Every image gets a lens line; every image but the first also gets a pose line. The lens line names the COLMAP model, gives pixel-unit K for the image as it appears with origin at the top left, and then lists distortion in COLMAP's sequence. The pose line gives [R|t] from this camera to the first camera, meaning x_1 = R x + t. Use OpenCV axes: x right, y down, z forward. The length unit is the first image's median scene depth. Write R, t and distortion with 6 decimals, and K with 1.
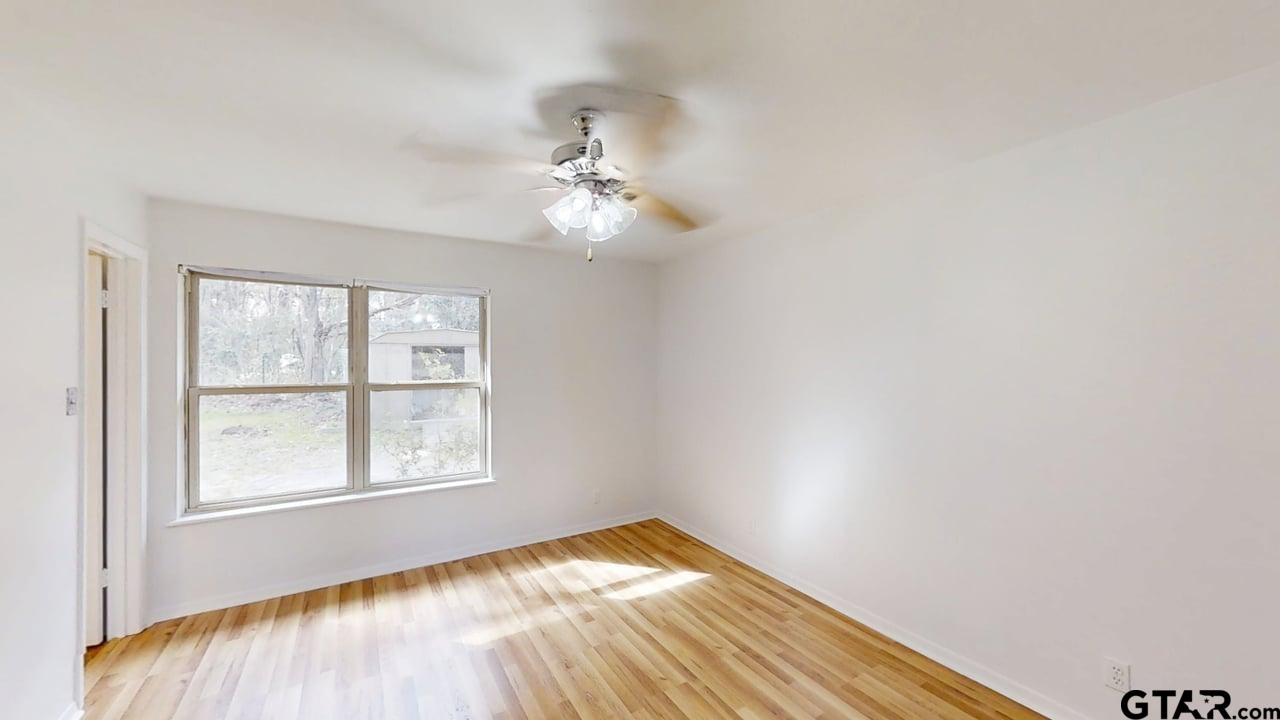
lens RADIAL K [[474.4, 0, 640.0], [0, 474.4, 360.0], [0, 0, 1]] dist [-0.009453, -0.000074]
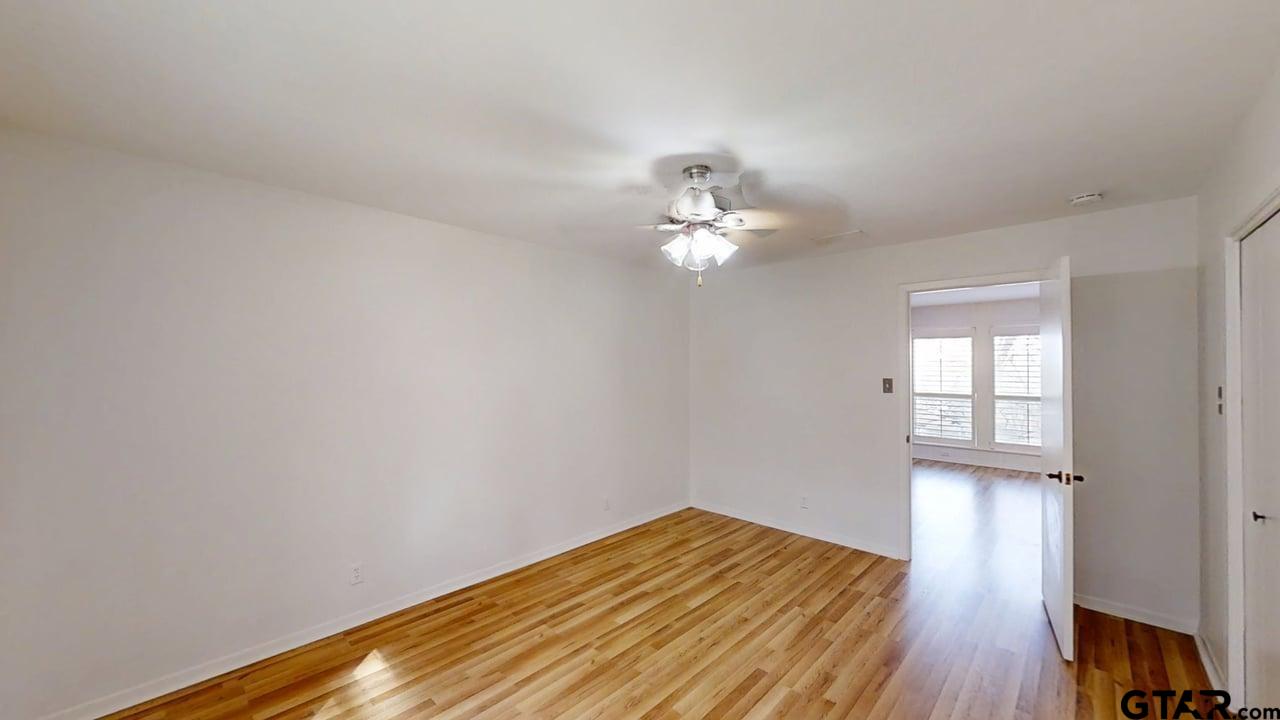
lens RADIAL K [[474.4, 0, 640.0], [0, 474.4, 360.0], [0, 0, 1]] dist [-0.009453, -0.000074]
pose [[-0.271572, 0.013161, 0.962328, -0.867429], [-0.002189, 0.999895, -0.014293, 0.004420], [-0.962416, -0.005988, -0.271514, 1.013210]]
